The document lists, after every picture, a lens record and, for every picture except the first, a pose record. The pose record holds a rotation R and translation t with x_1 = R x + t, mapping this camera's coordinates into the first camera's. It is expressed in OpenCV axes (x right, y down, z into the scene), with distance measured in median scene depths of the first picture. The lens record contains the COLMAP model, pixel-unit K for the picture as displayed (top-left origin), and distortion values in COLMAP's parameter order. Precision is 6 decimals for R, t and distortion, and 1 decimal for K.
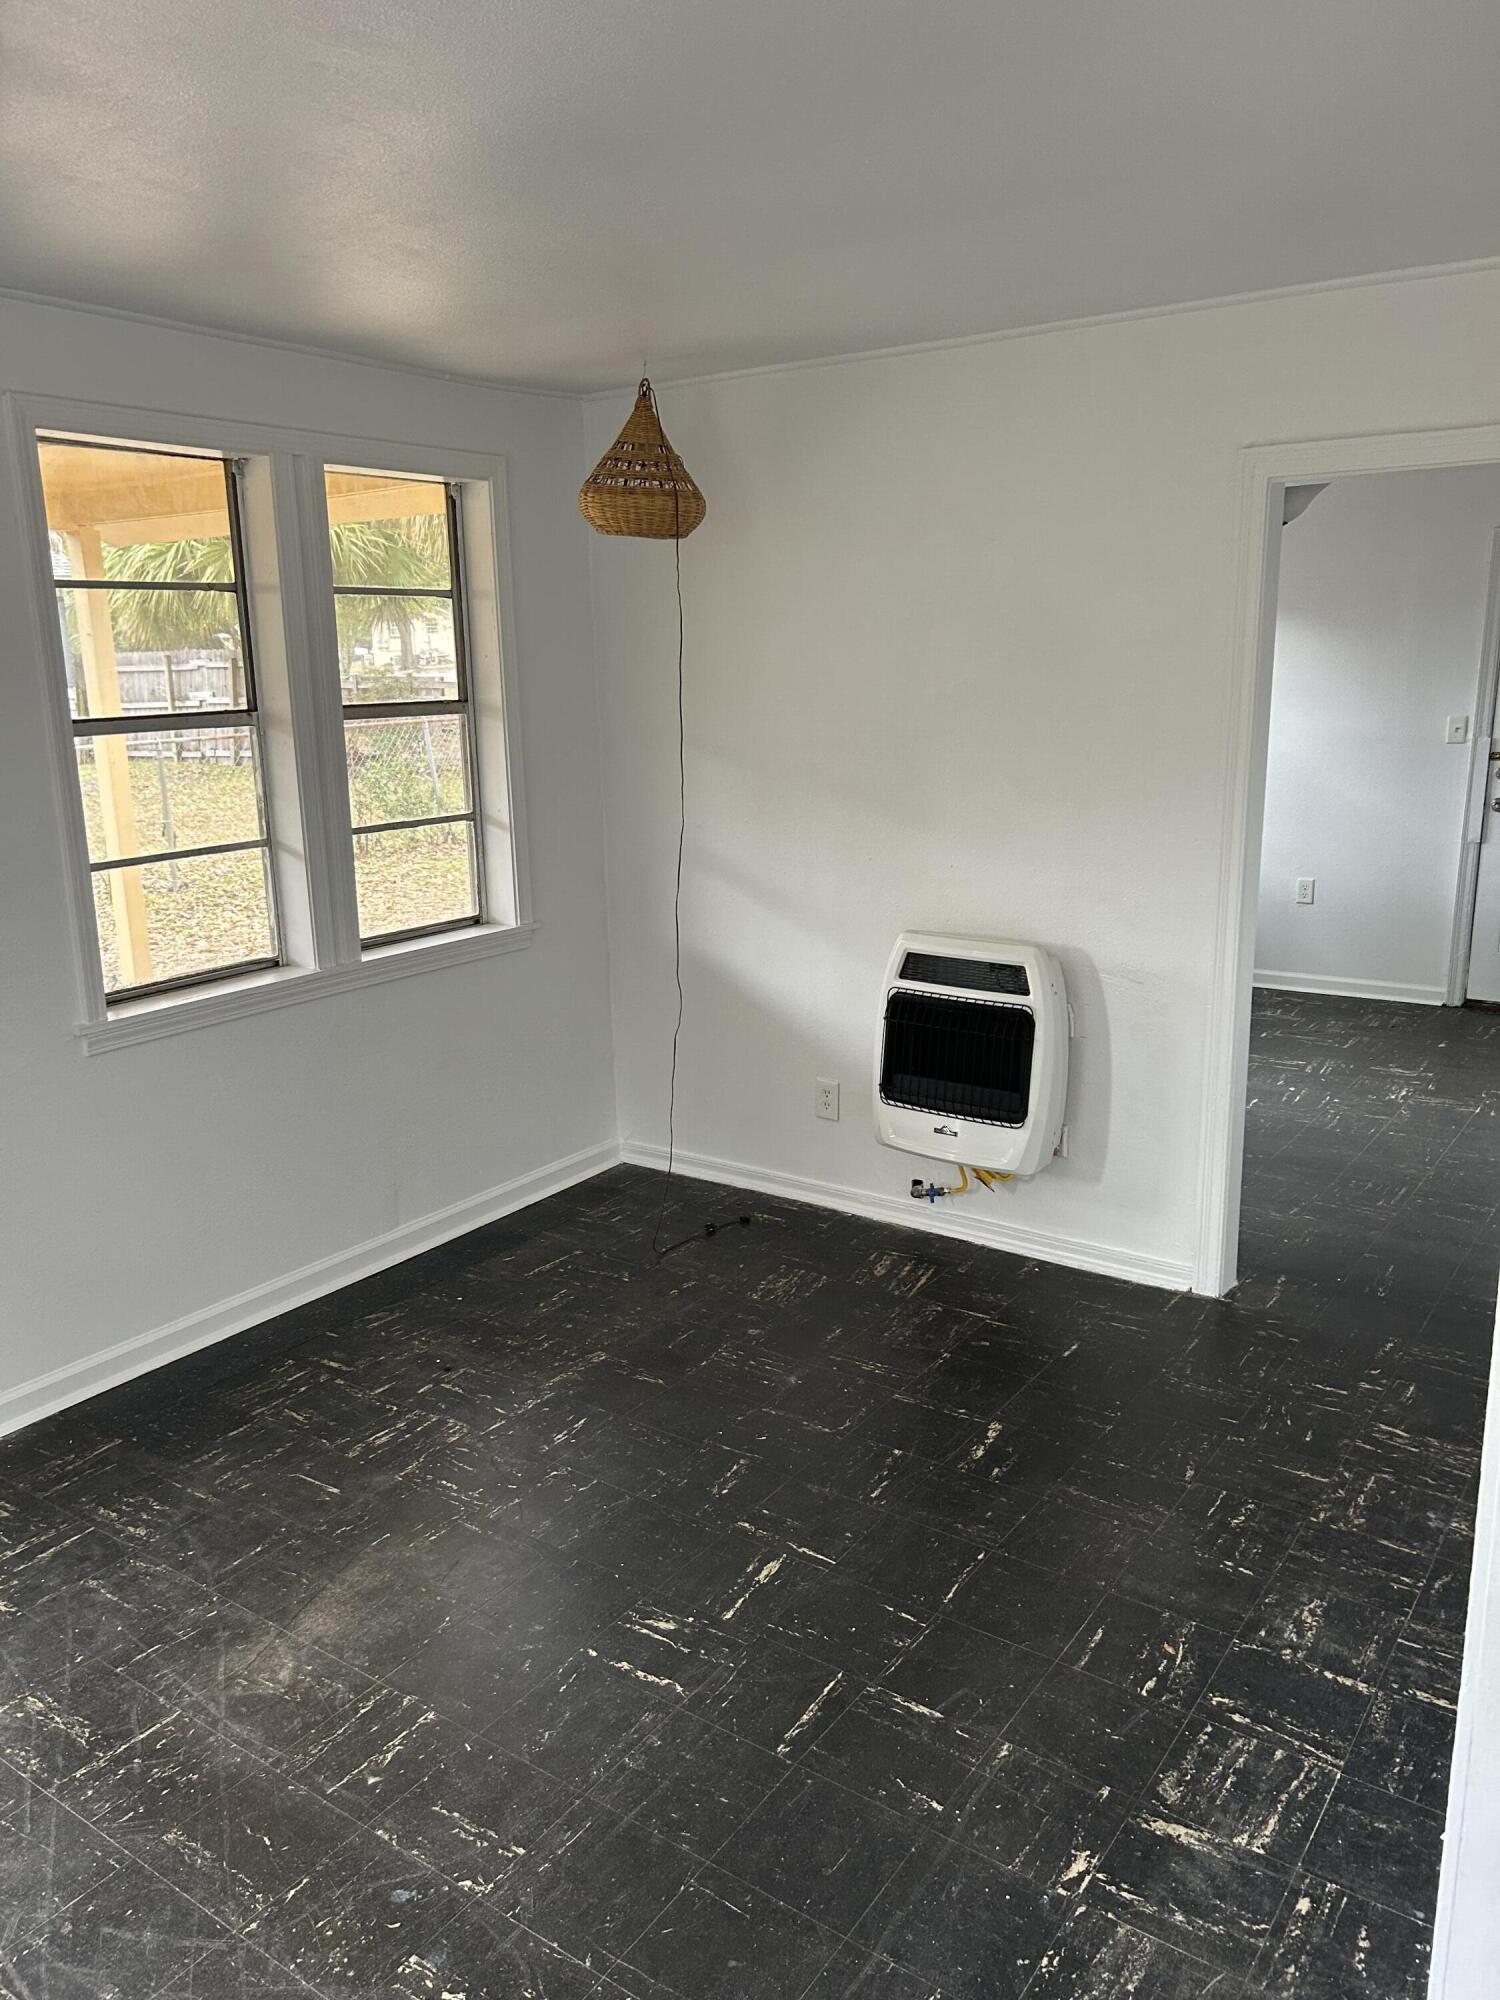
lens RADIAL K [[1517.2, 0, 750.0], [0, 1517.2, 1000.0], [0, 0, 1]] dist [0.057918, -0.064041]
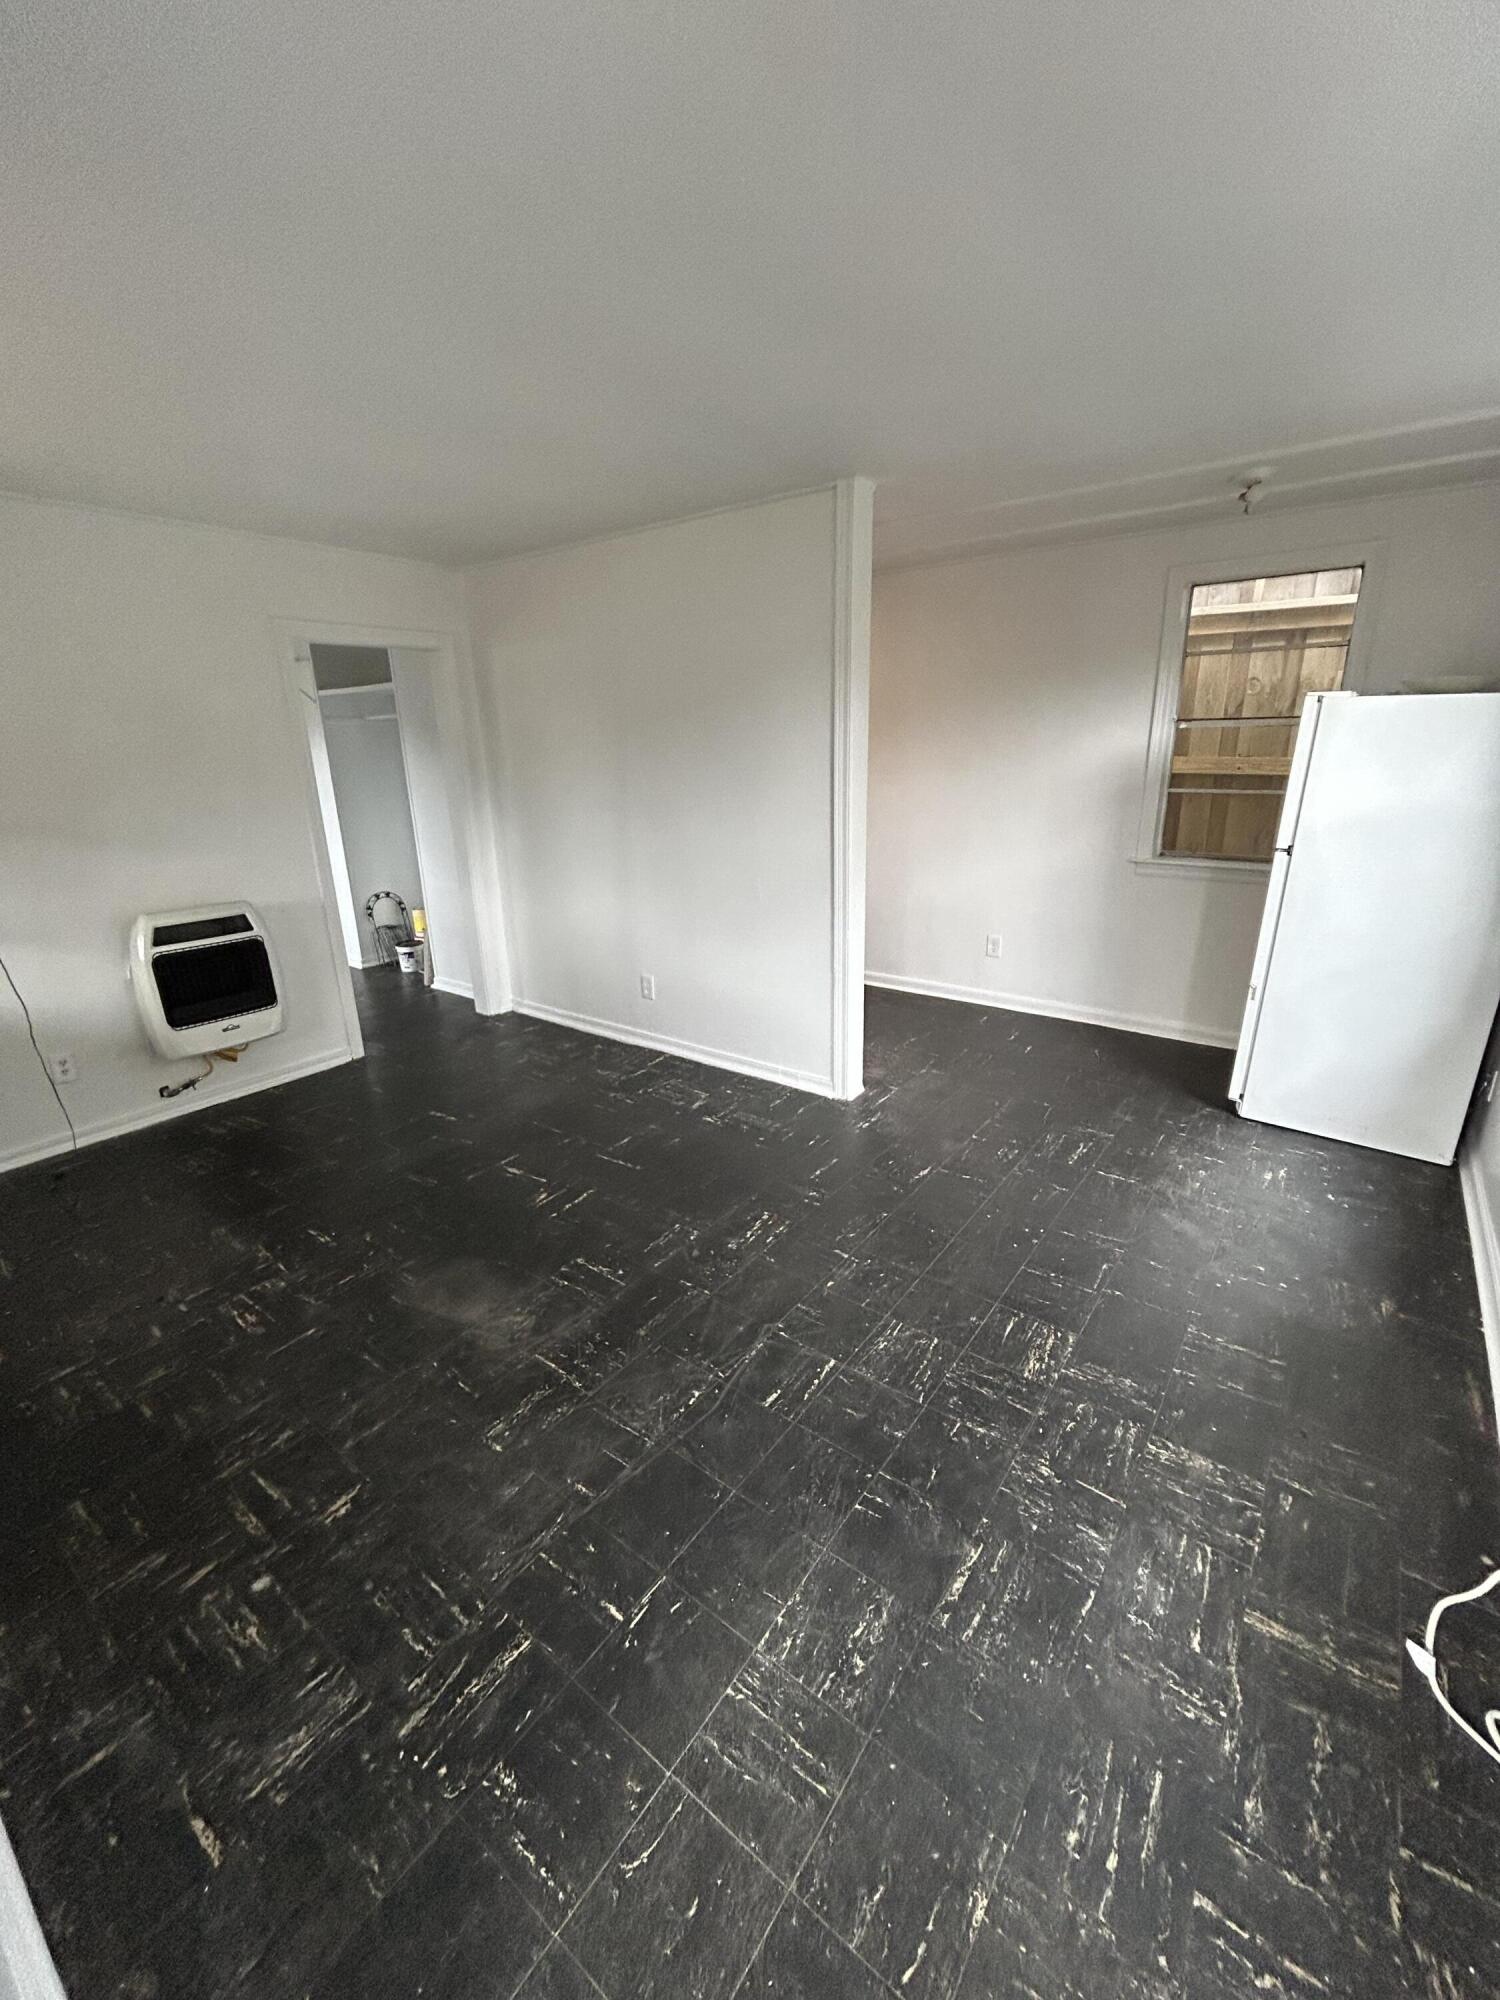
lens RADIAL K [[822.5, 0, 757.7], [0, 822.5, 993.1], [0, 0, 1]] dist [-0.003525, -0.000143]
pose [[0.015614, -0.277961, 0.960465, -0.705496], [0.245686, 0.932199, 0.265787, -0.042371], [-0.969224, 0.231823, 0.082846, 0.394572]]
